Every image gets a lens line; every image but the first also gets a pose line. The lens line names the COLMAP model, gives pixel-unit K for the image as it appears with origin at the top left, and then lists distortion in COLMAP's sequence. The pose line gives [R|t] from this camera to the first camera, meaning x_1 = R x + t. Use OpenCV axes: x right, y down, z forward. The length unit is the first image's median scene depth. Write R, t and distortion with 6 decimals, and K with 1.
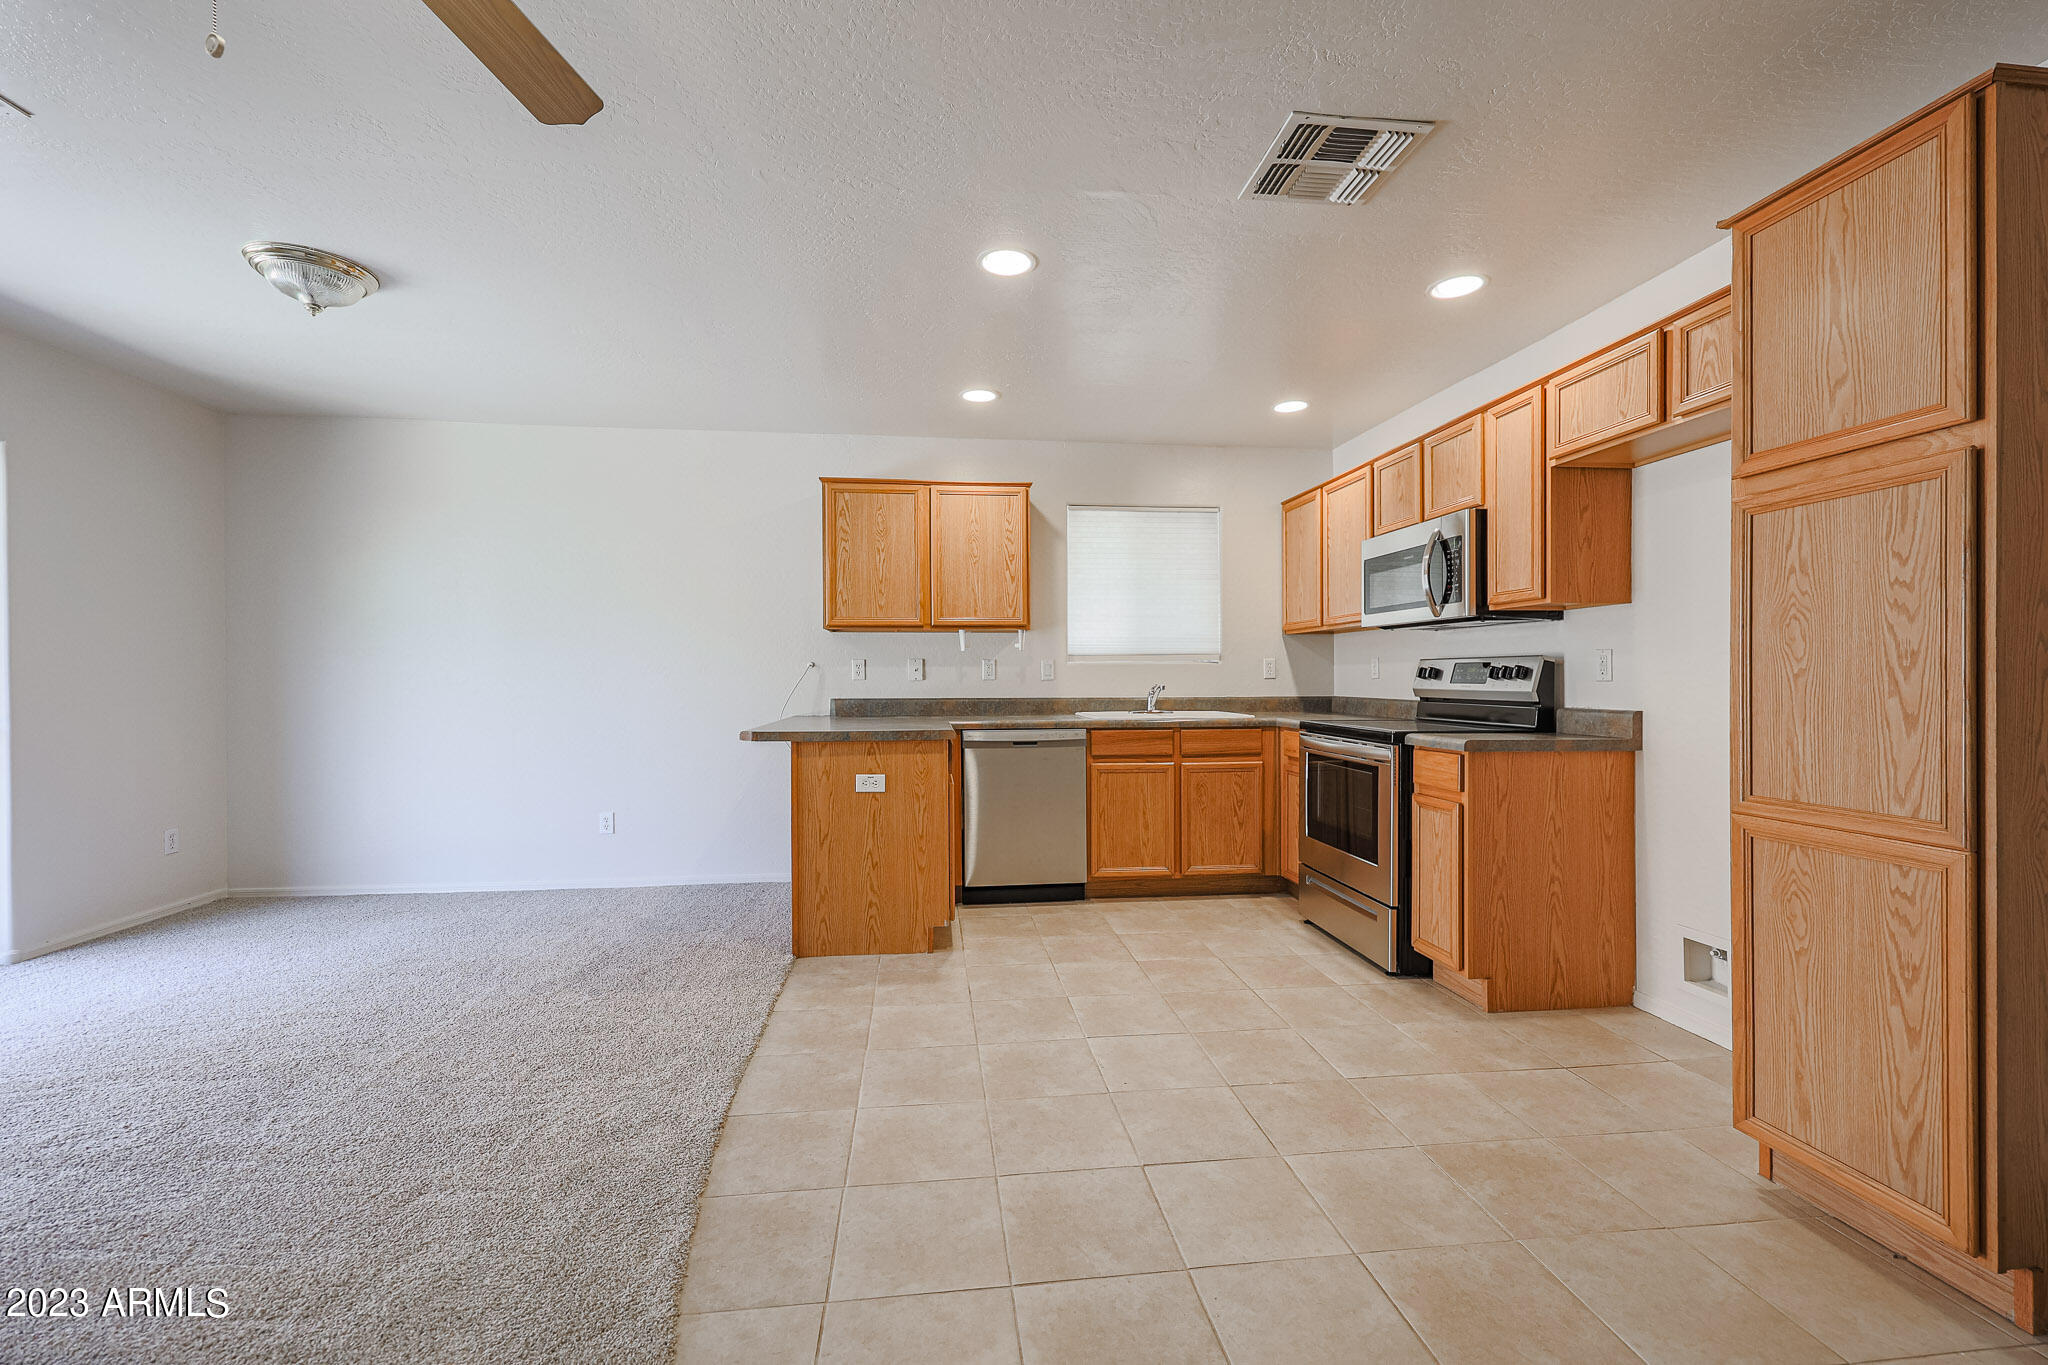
lens RADIAL K [[829.9, 0, 1011.2], [0, 829.9, 674.3], [0, 0, 1]] dist [0.001970, -0.001537]
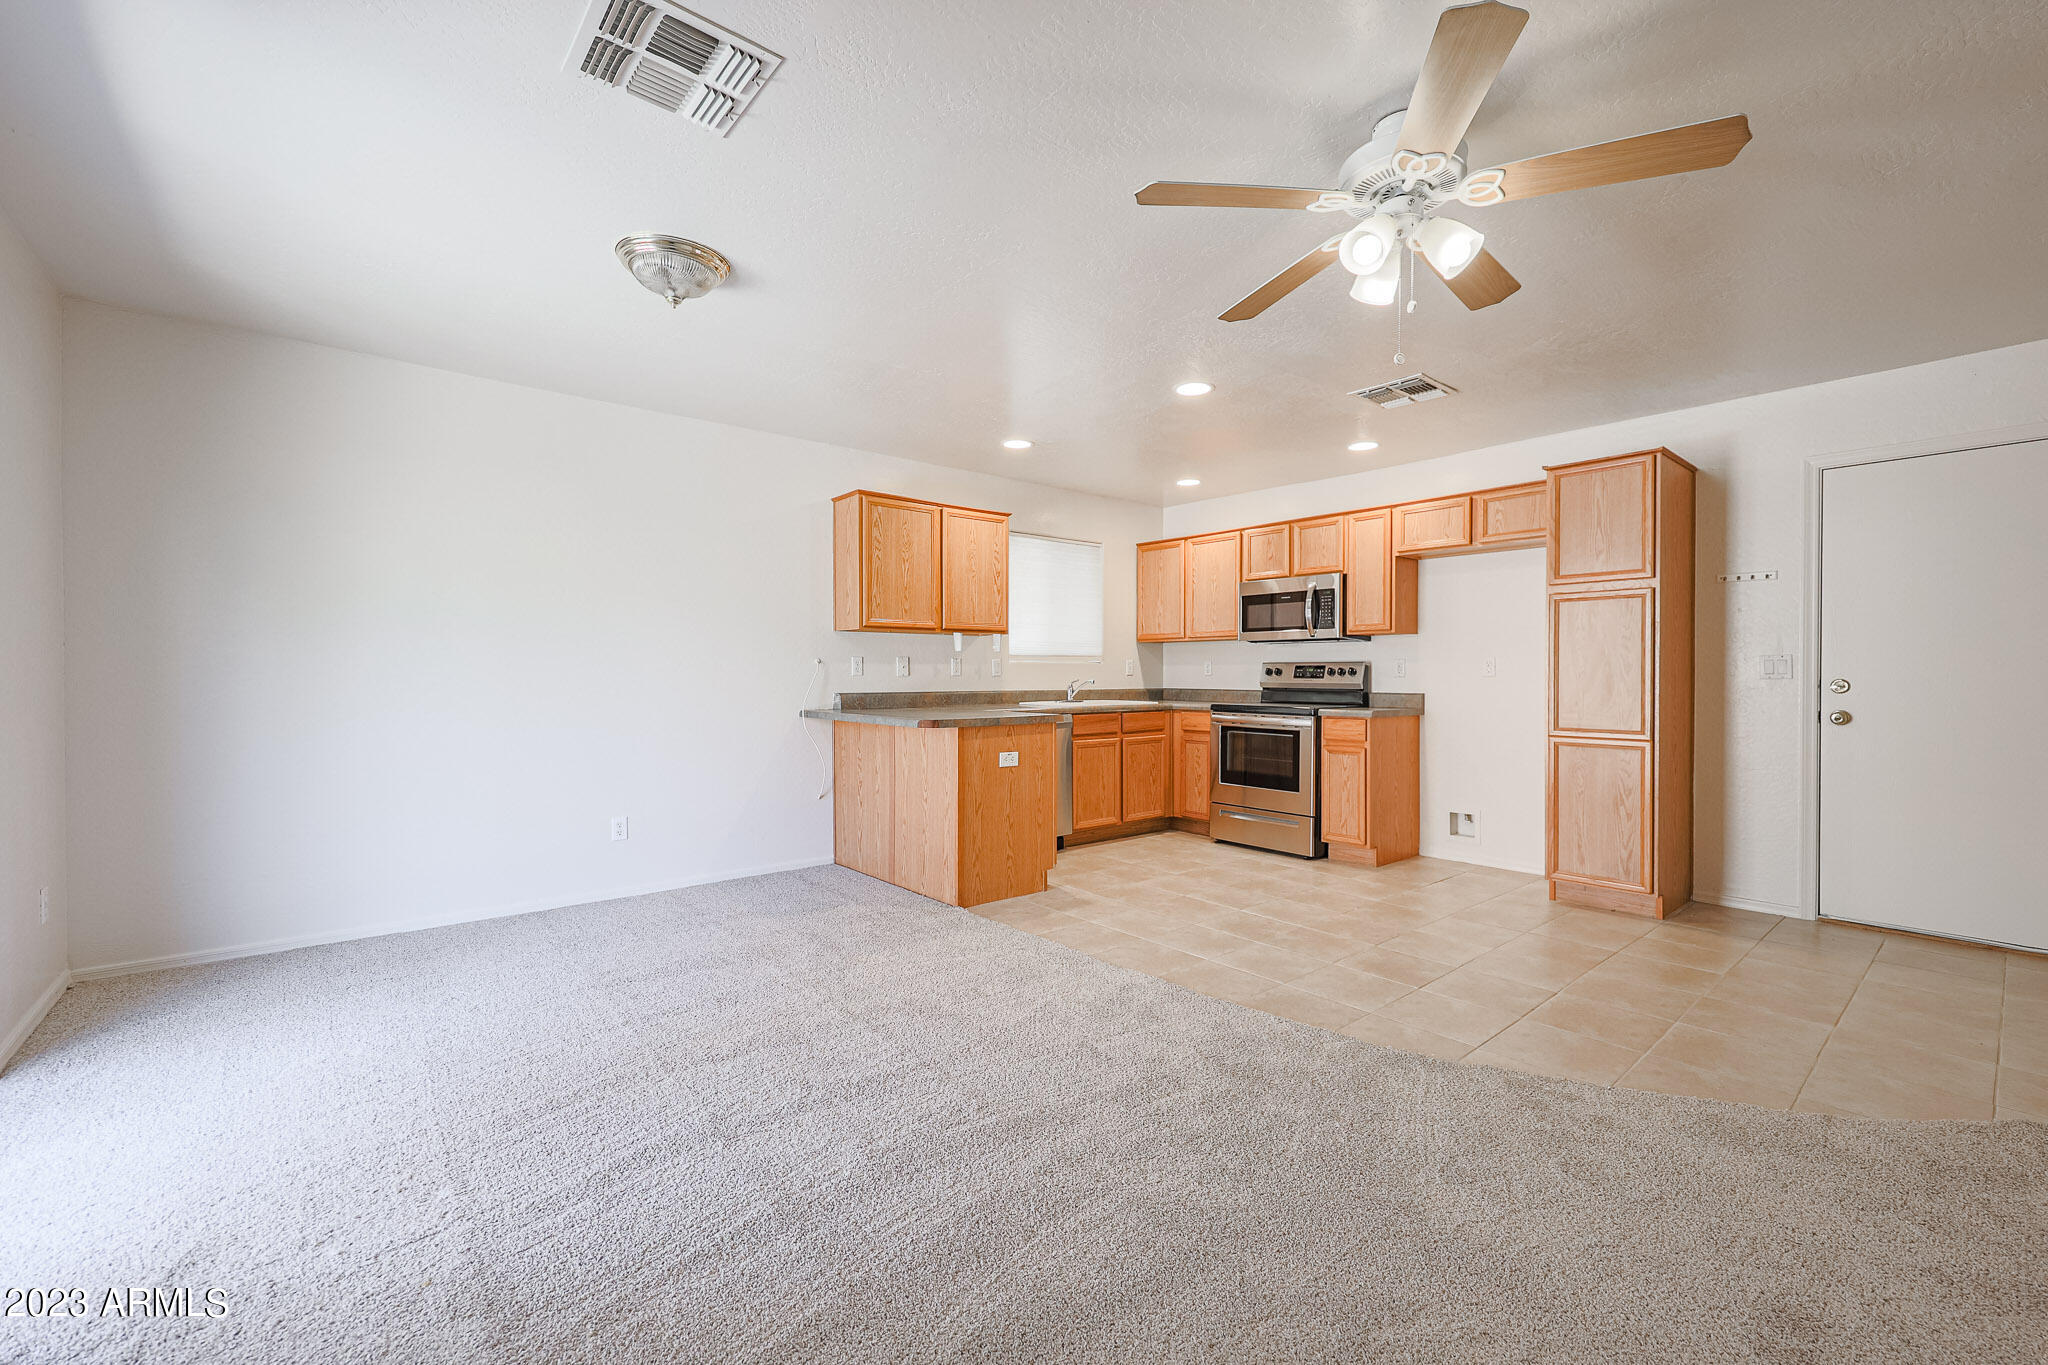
lens RADIAL K [[853.6, 0, 1020.5], [0, 853.6, 674.9], [0, 0, 1]] dist [0.002255, -0.001196]
pose [[0.832636, 0.002410, 0.553815, -0.775303], [-0.004808, 0.999984, 0.002878, 0.002038], [-0.553800, -0.005060, 0.832635, -0.057309]]
